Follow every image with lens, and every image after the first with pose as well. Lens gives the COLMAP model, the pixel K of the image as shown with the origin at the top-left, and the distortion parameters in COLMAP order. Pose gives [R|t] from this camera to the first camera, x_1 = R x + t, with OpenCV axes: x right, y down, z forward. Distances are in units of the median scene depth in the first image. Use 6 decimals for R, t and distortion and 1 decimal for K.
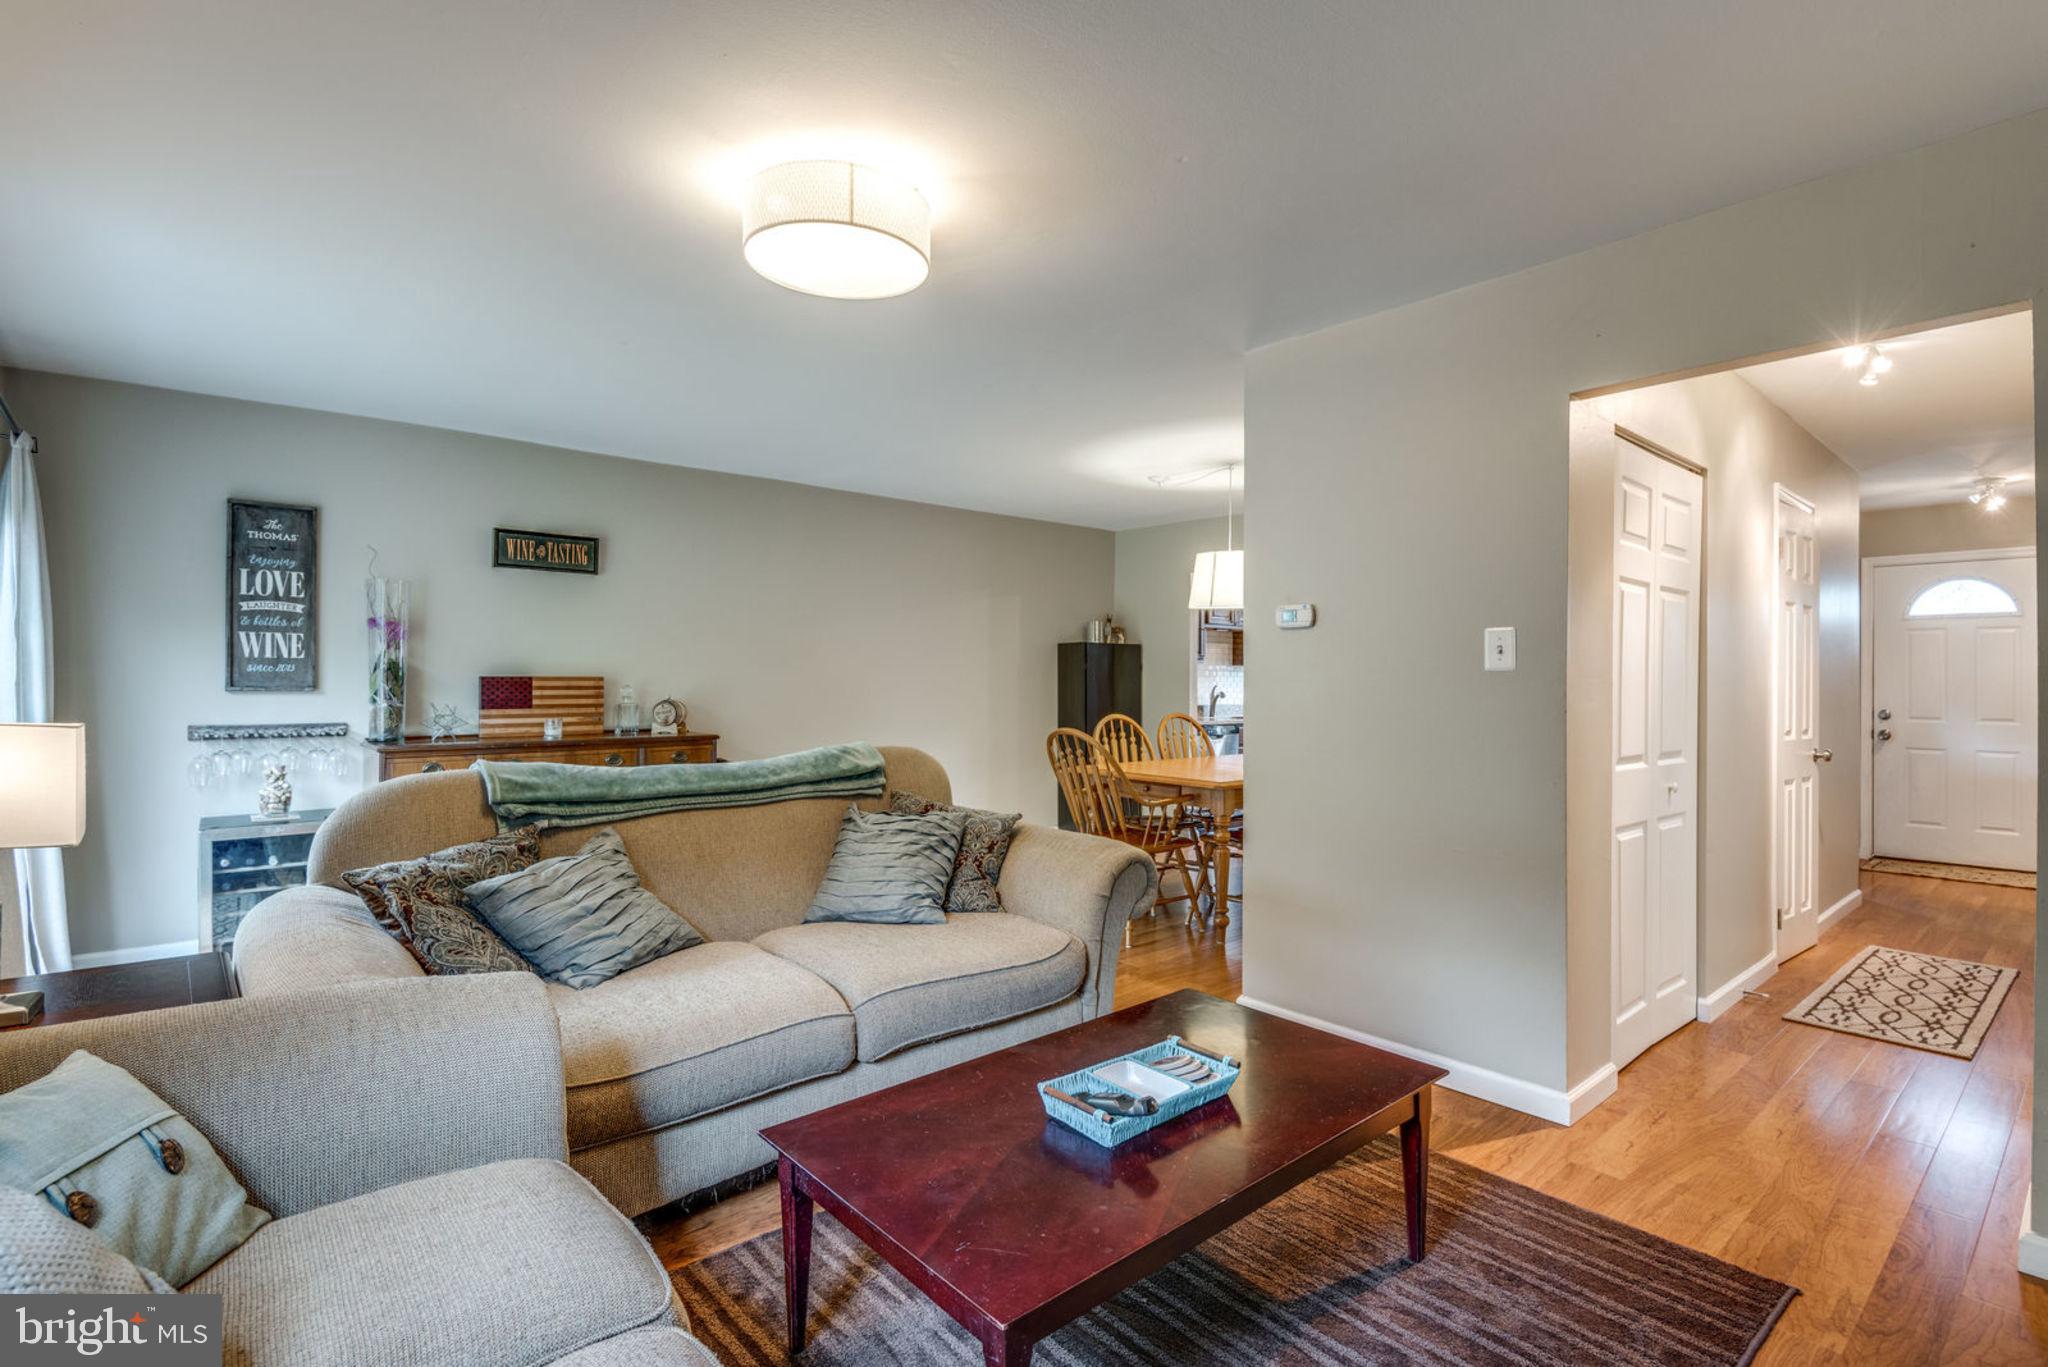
lens RADIAL K [[971.9, 0, 1040.3], [0, 971.9, 681.8], [0, 0, 1]] dist [0.025696, -0.018990]
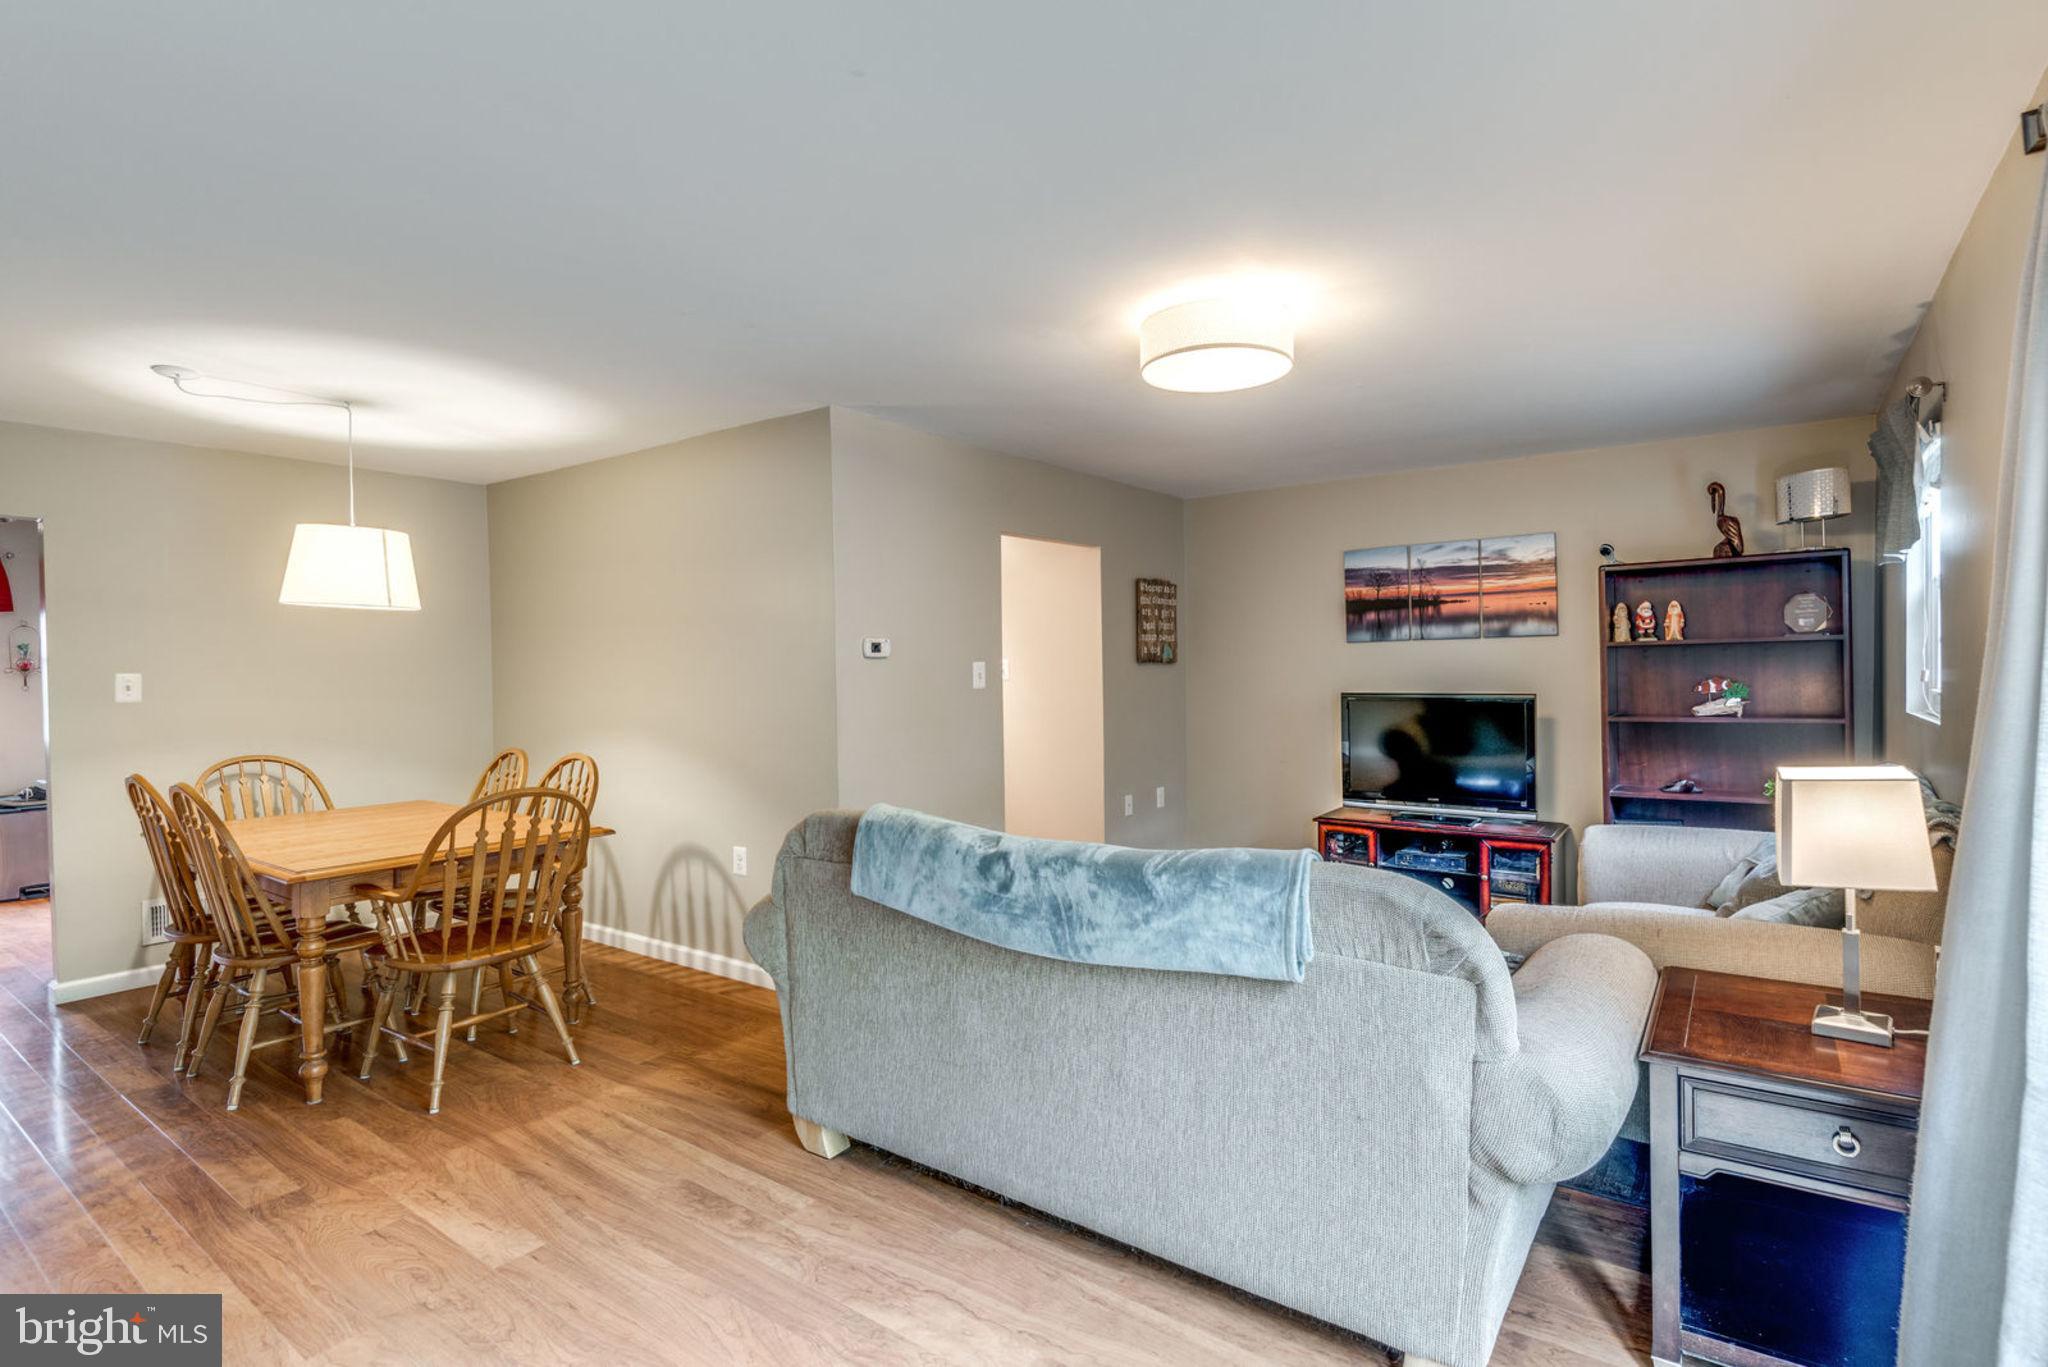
lens RADIAL K [[987.4, 0, 1040.8], [0, 987.4, 672.0], [0, 0, 1]] dist [0.024724, -0.016929]
pose [[-0.214082, -0.016011, 0.976685, -0.775579], [0.014855, 0.999697, 0.019645, -0.046202], [-0.976703, 0.018714, -0.213779, 0.832451]]
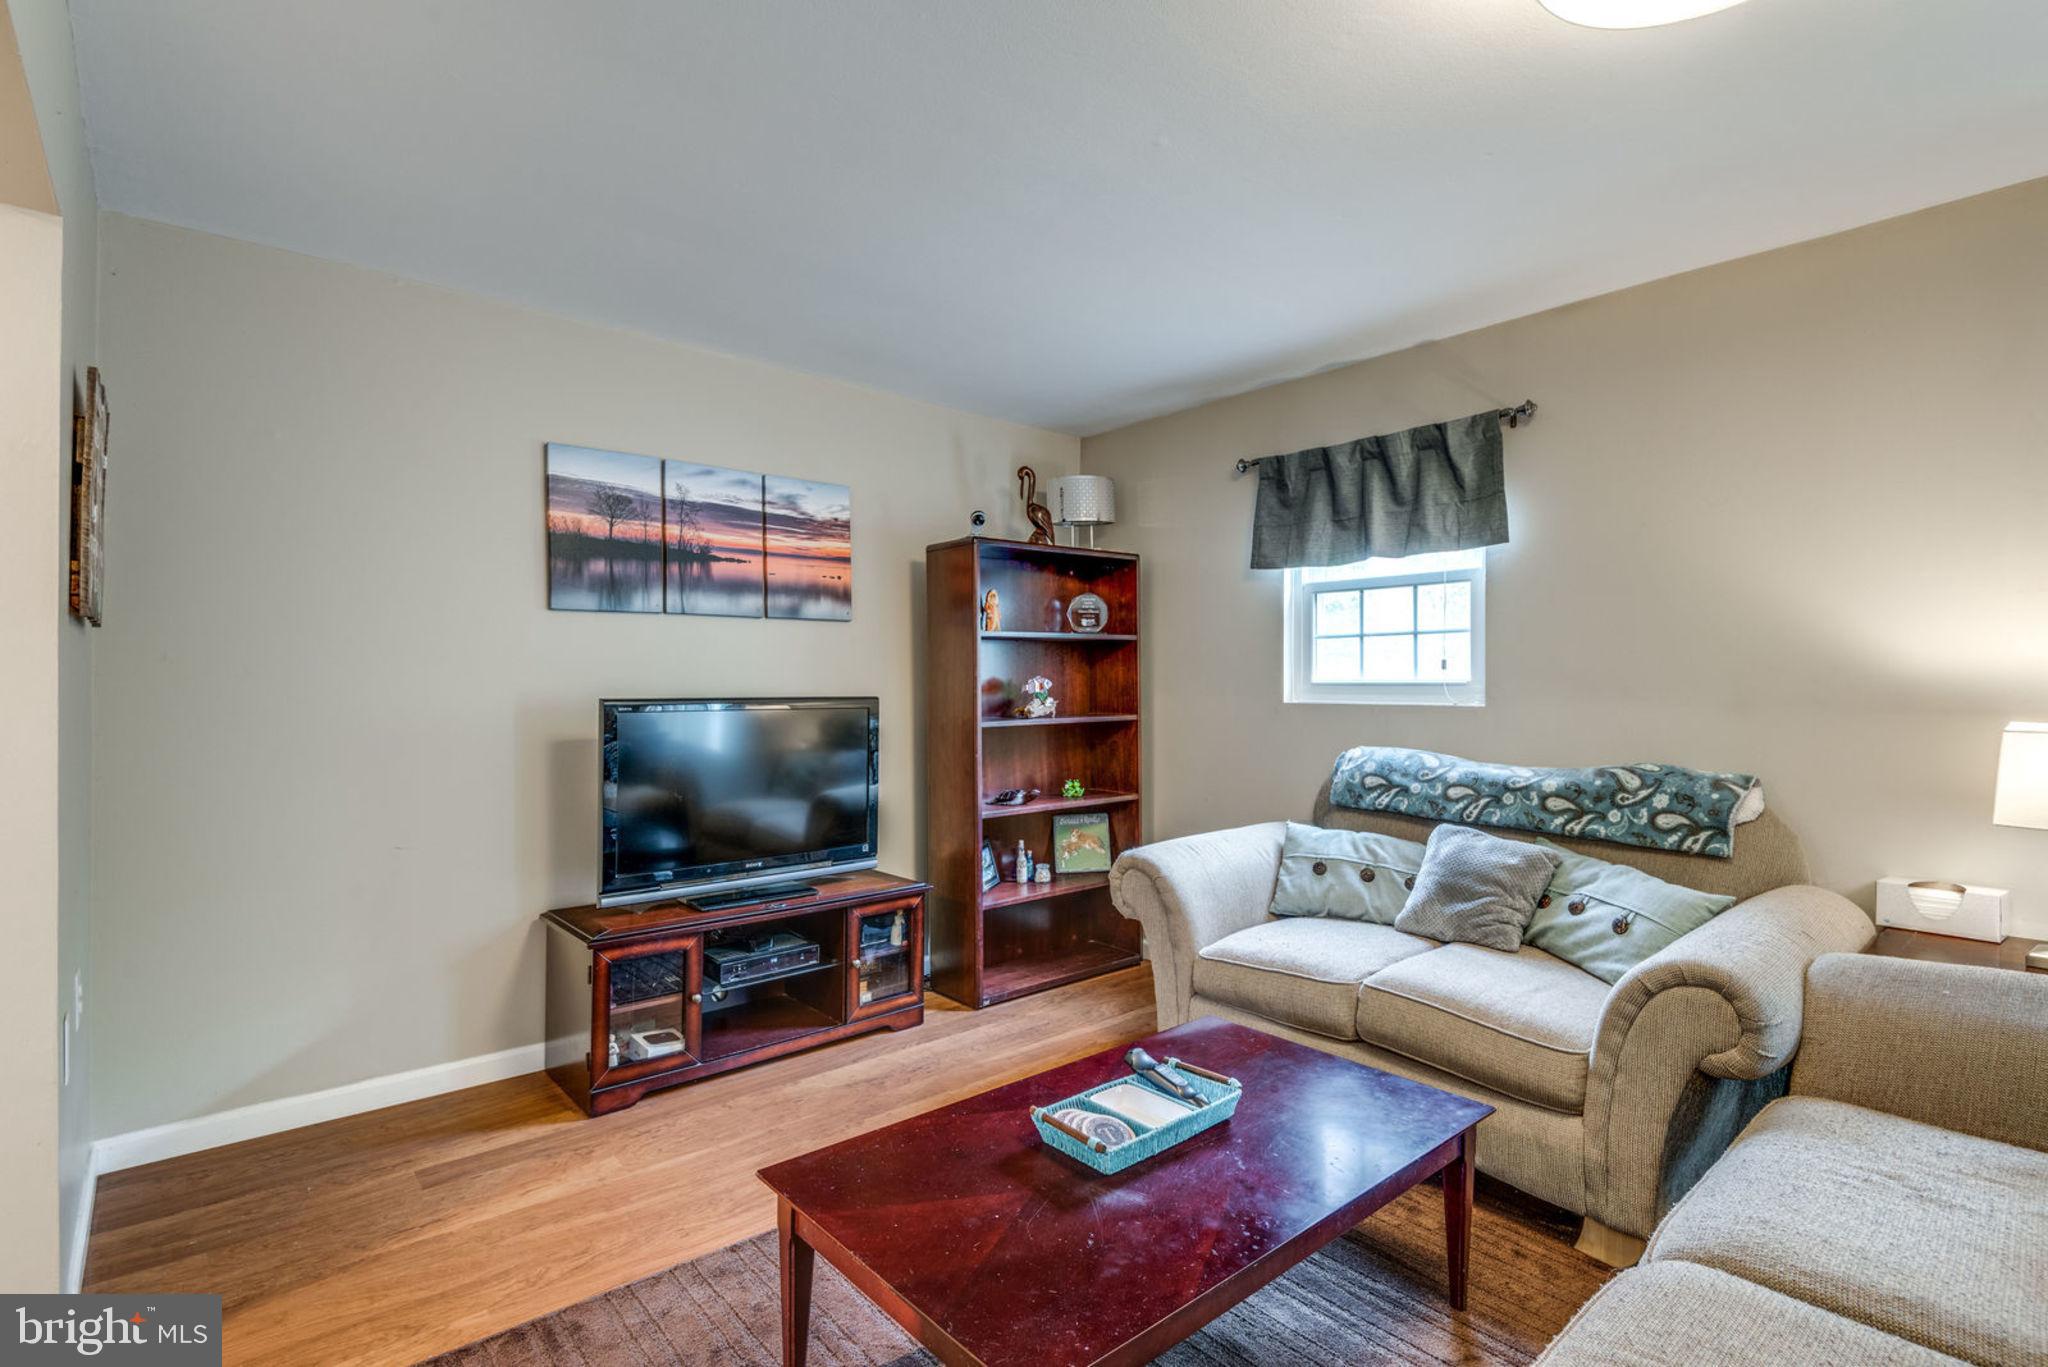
lens RADIAL K [[971.9, 0, 1040.9], [0, 971.9, 682.3], [0, 0, 1]] dist [0.039372, -0.035134]
pose [[-0.999962, -0.008101, 0.003233, 0.088671], [-0.008111, 0.999963, -0.003016, 0.000037], [-0.003208, -0.003042, -0.999990, 0.864750]]
